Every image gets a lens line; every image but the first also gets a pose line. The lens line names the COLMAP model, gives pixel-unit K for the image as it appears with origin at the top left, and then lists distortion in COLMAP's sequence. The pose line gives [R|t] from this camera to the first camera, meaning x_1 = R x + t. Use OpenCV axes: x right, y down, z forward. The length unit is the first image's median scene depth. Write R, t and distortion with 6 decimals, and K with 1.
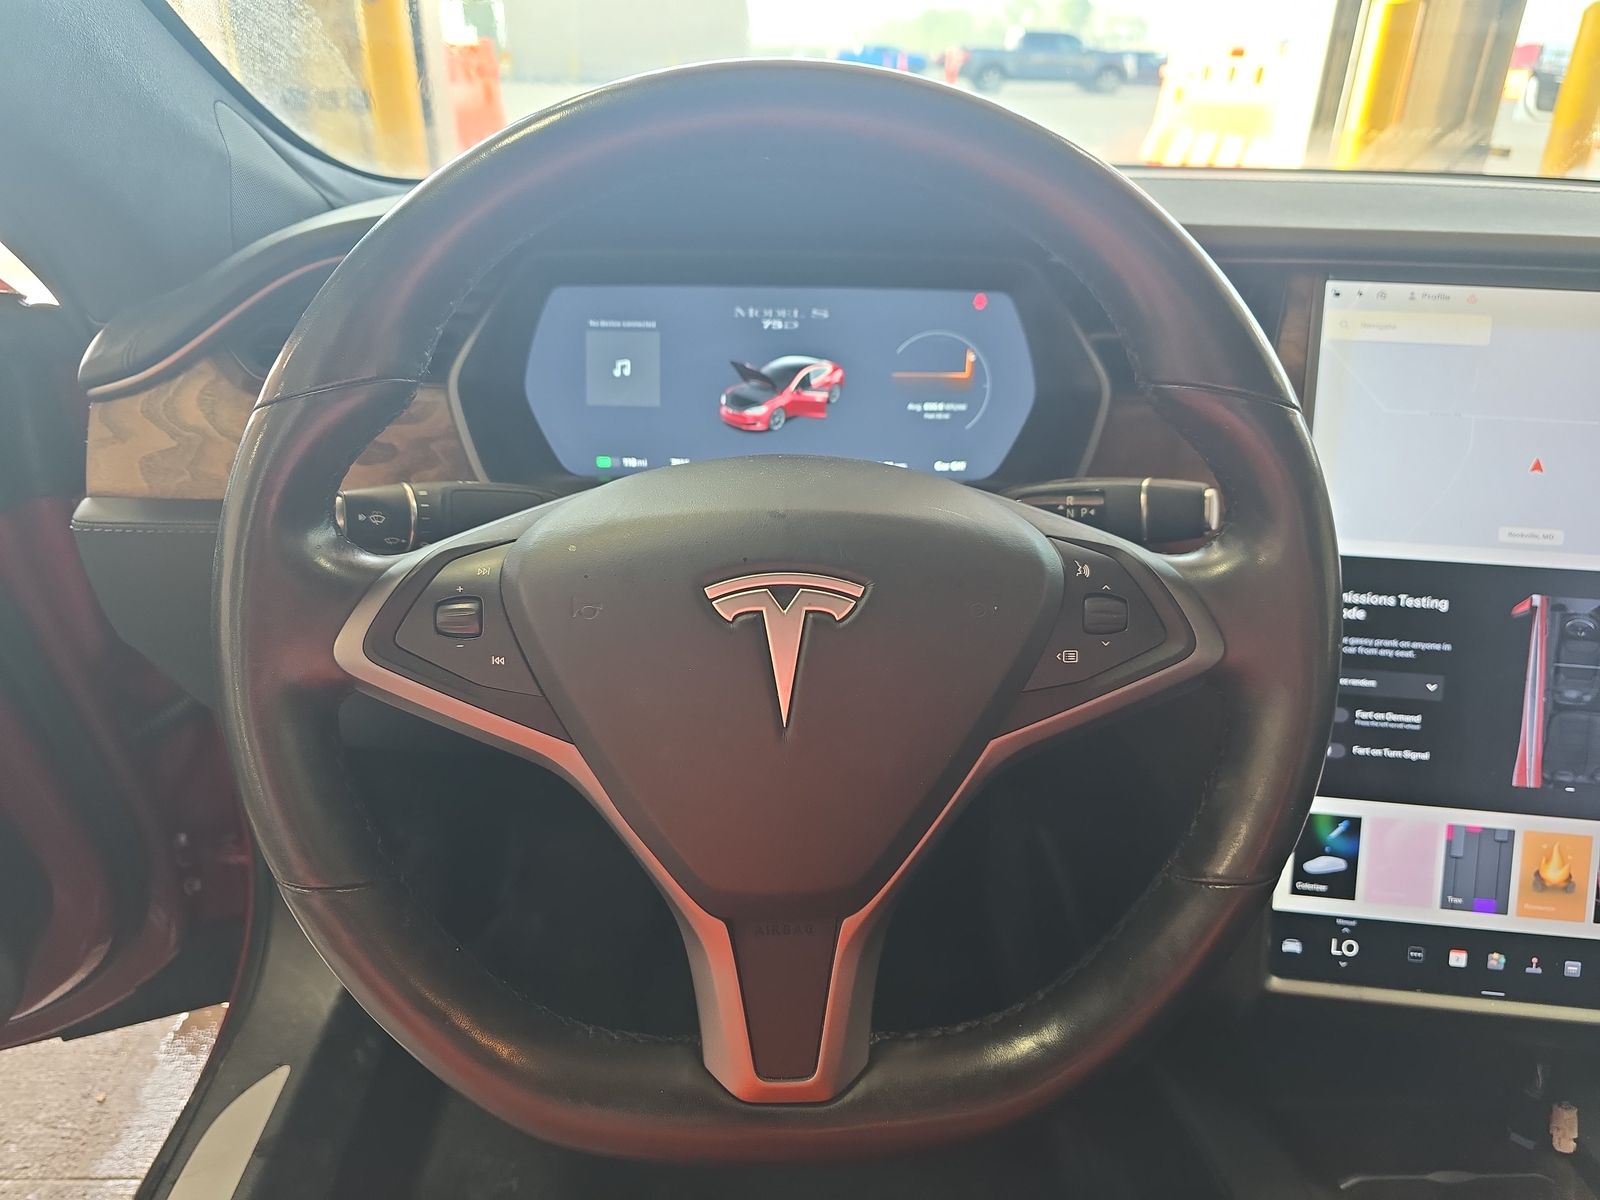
lens RADIAL K [[1052.2, 0, 798.1], [0, 1052.2, 613.0], [0, 0, 1]] dist [0.023903, -0.036070]
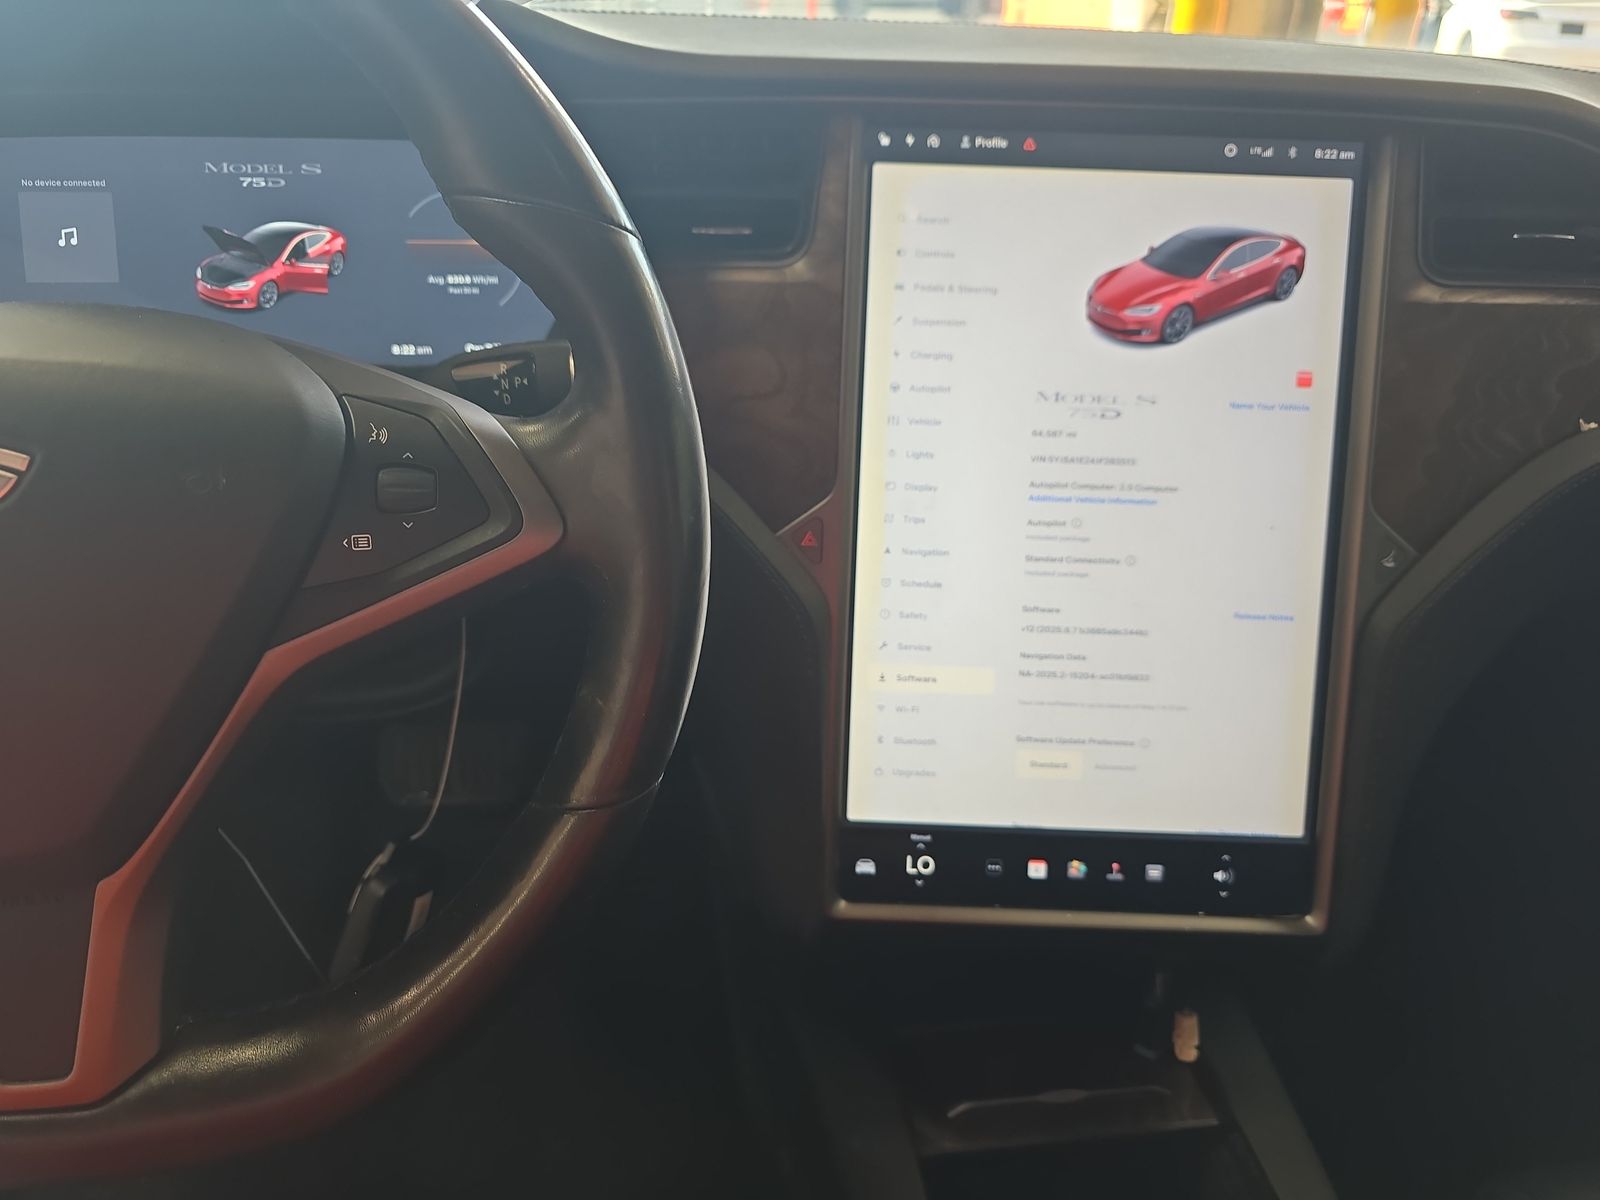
lens RADIAL K [[1064.1, 0, 800.0], [0, 1064.1, 600.0], [0, 0, 1]] dist [0.017927, -0.040552]
pose [[0.993622, -0.039969, 0.105438, 0.307093], [0.035136, 0.998262, 0.047310, 0.035523], [-0.107146, -0.043304, 0.993300, 0.089956]]
